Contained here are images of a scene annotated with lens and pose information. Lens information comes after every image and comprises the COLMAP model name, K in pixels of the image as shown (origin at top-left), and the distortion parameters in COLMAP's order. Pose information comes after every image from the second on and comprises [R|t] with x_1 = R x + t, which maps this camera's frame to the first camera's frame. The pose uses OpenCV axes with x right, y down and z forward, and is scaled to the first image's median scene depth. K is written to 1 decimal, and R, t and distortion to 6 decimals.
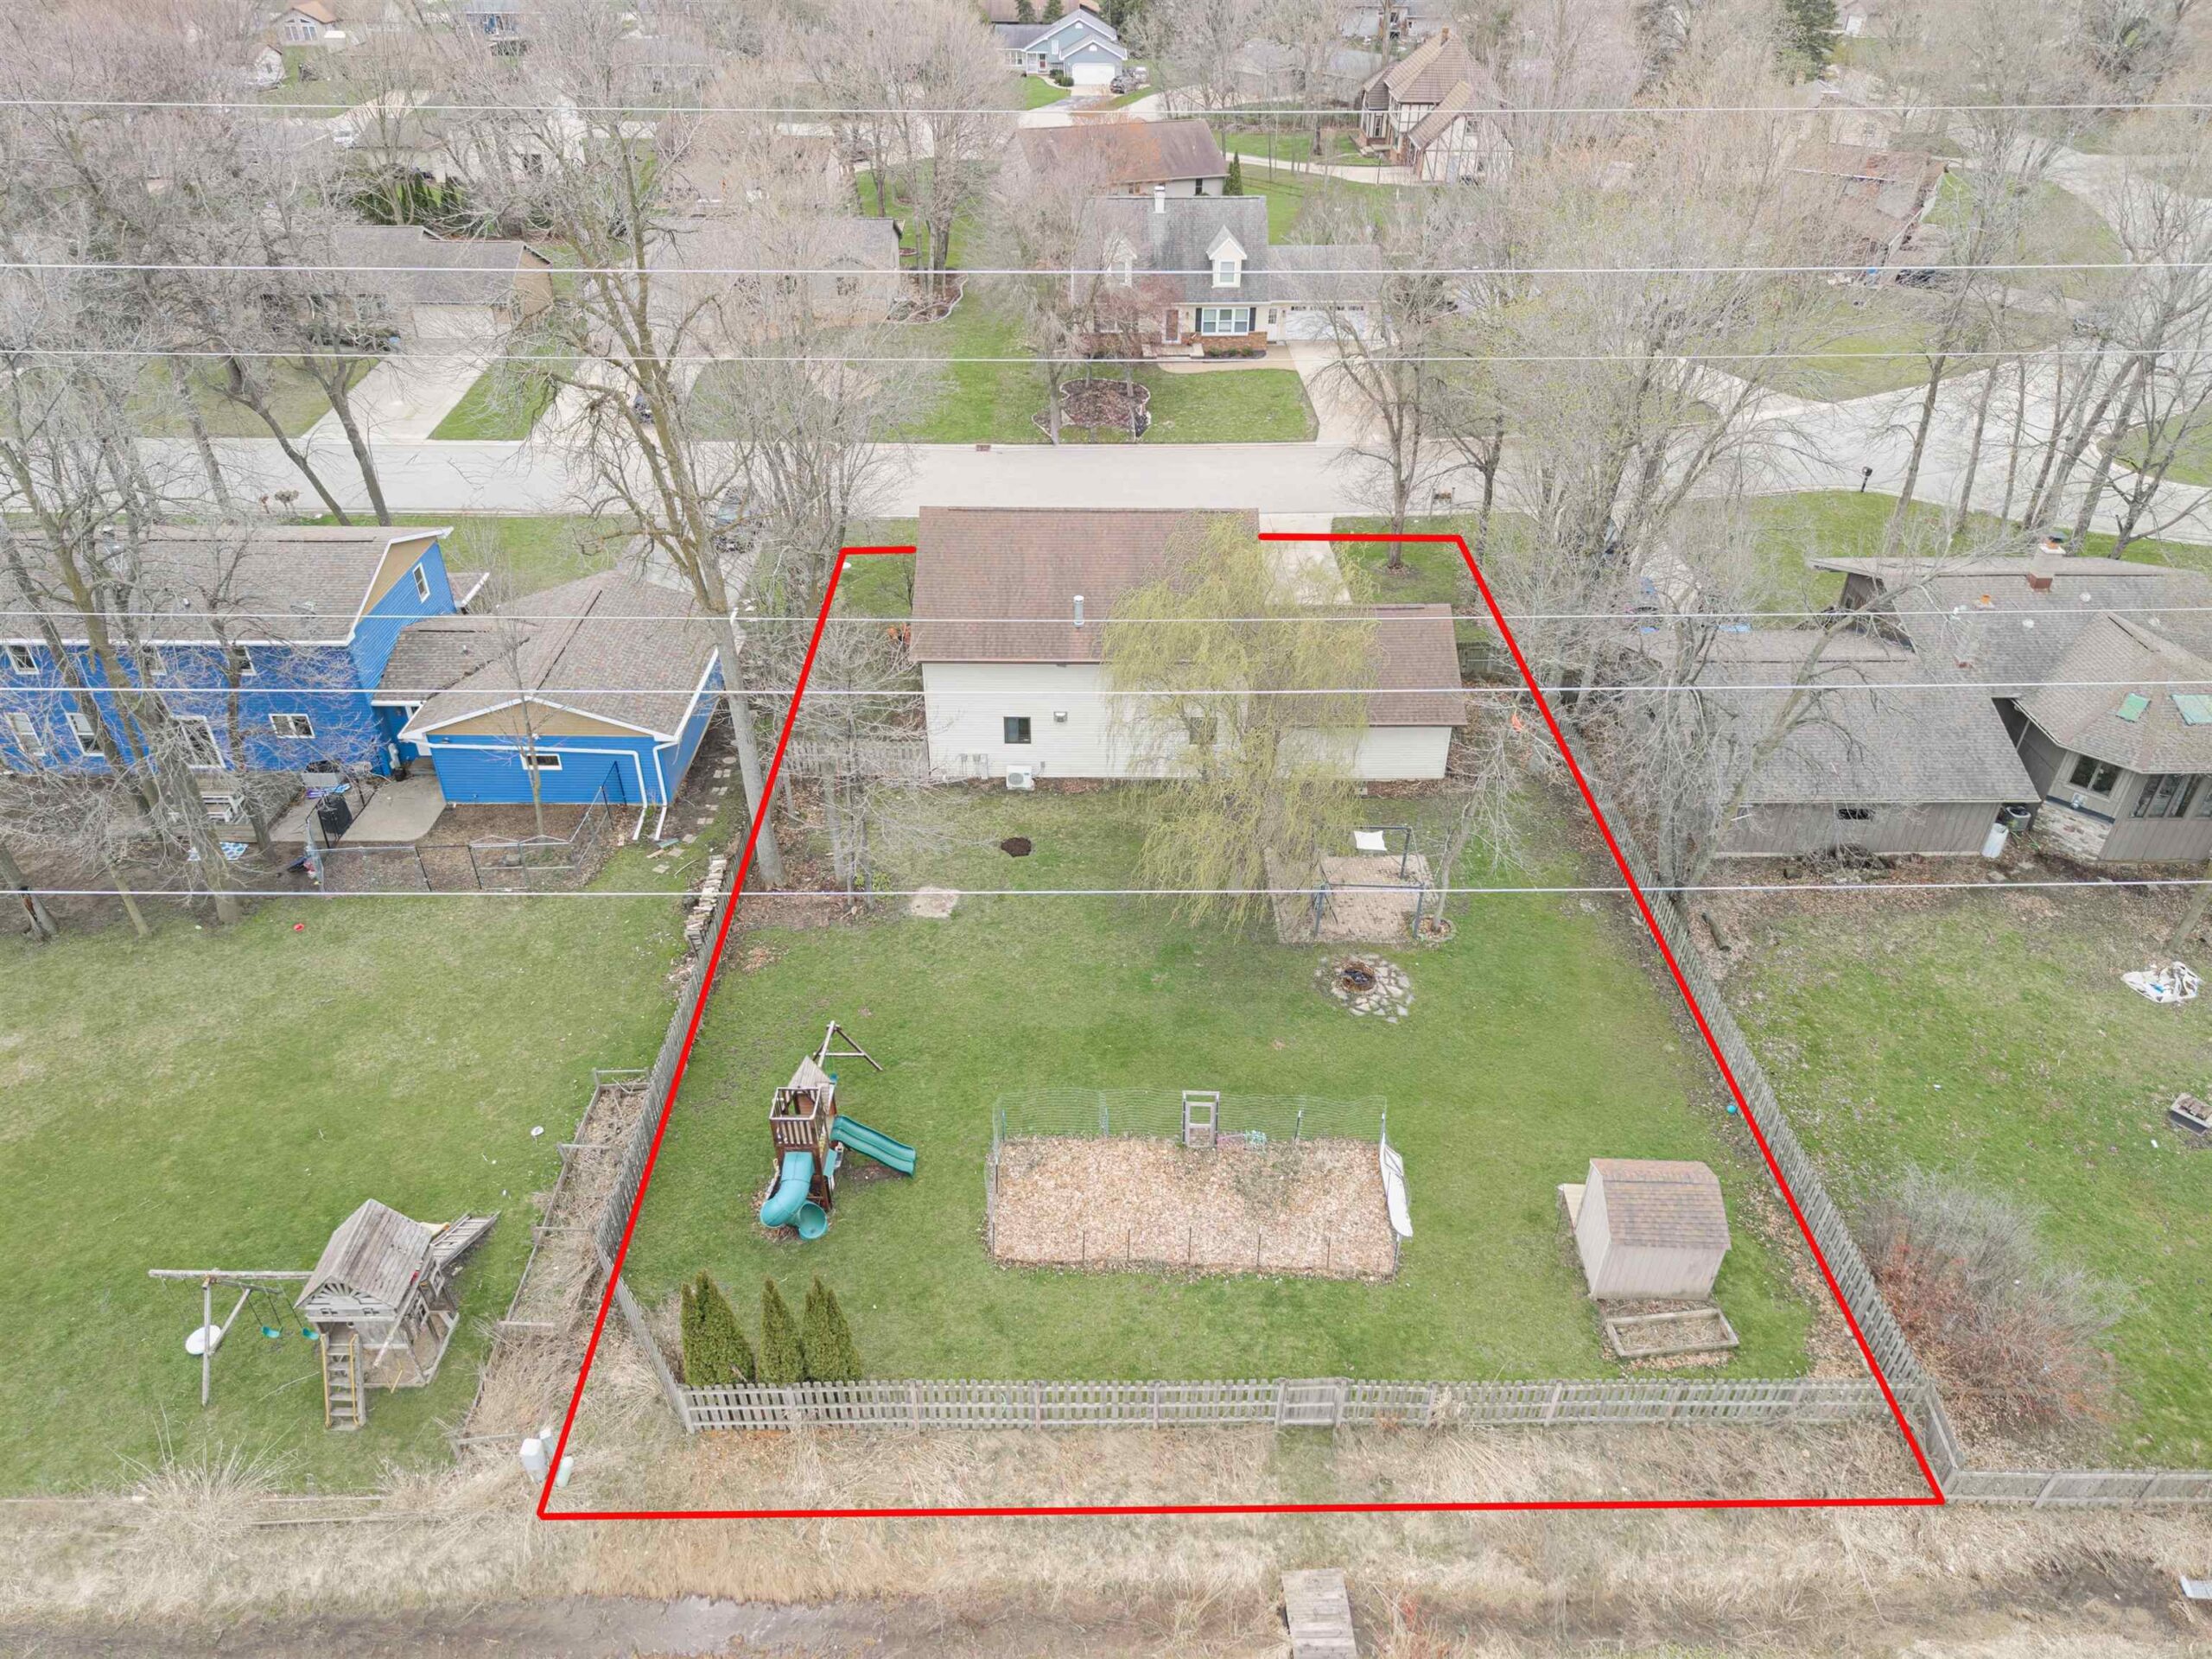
lens RADIAL K [[1489.6, 0, 1106.0], [0, 1489.6, 829.5], [0, 0, 1]] dist [0.001391, 0.002304]
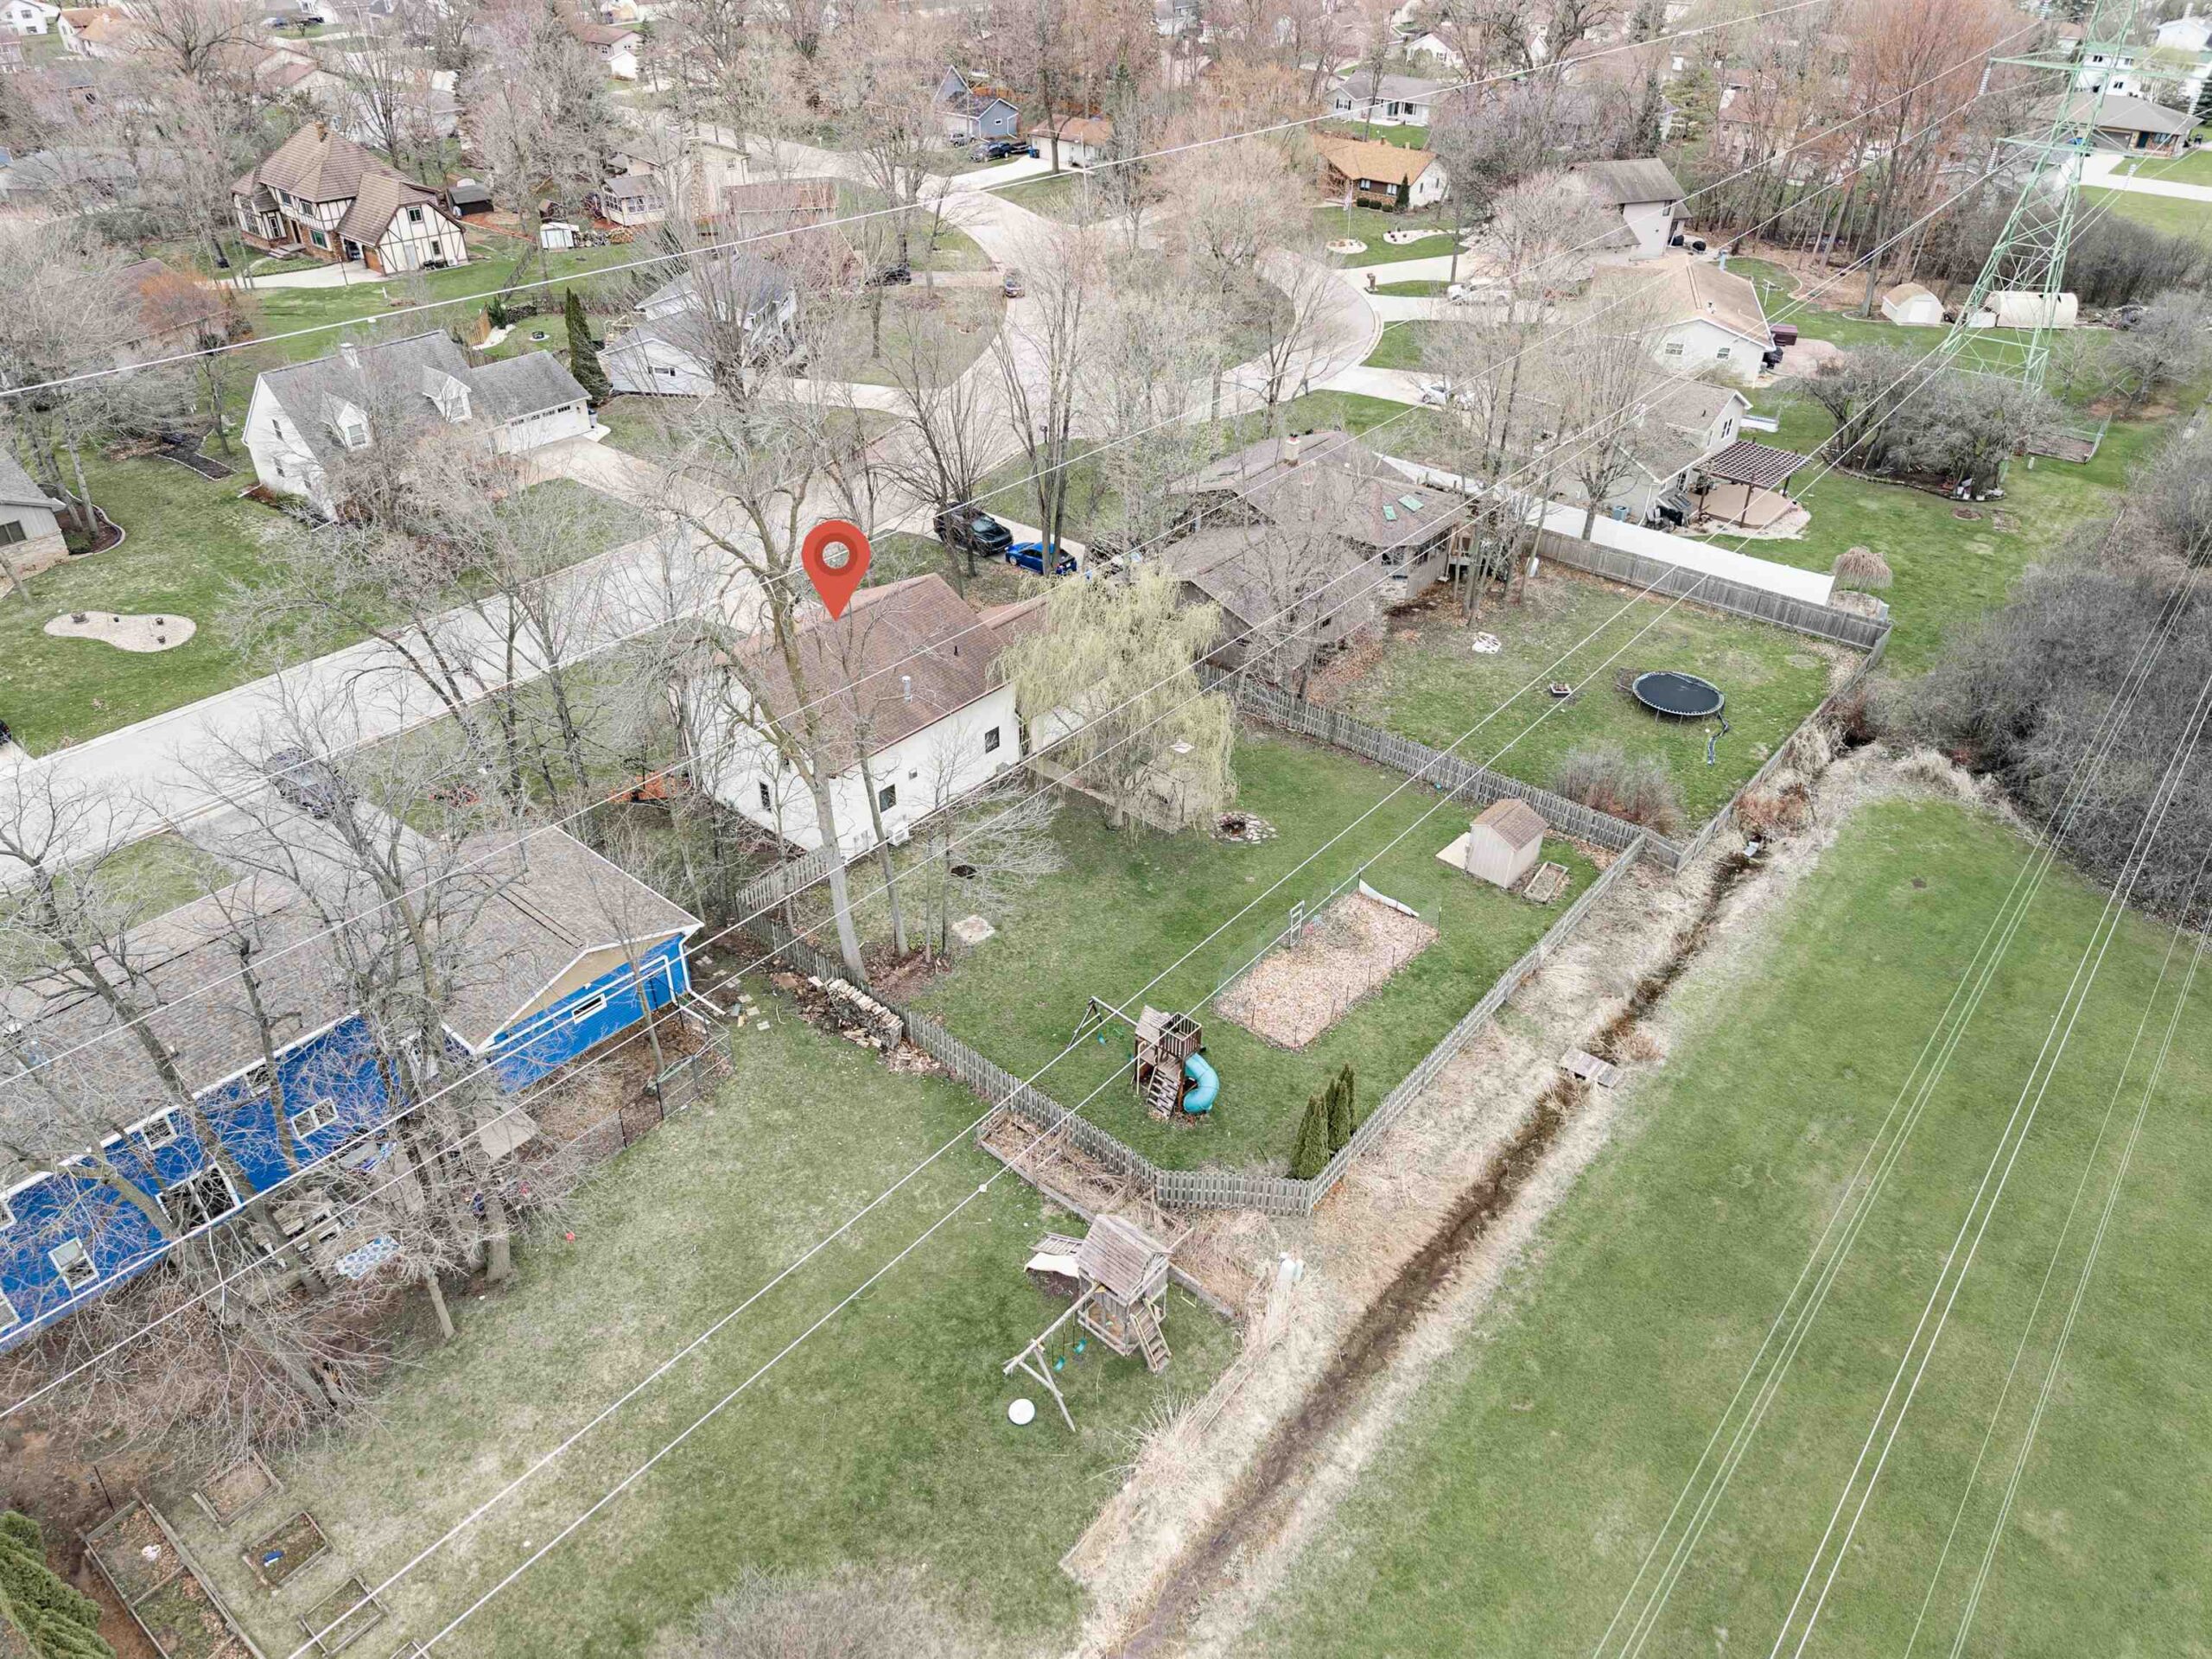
lens RADIAL K [[1480.4, 0, 1106.0], [0, 1480.4, 829.5], [0, 0, 1]] dist [0.023493, -0.019445]
pose [[0.644483, -0.429316, 0.632716, -0.860902], [0.423620, 0.889367, 0.171963, -0.209386], [-0.636544, 0.157204, 0.755049, -0.049524]]
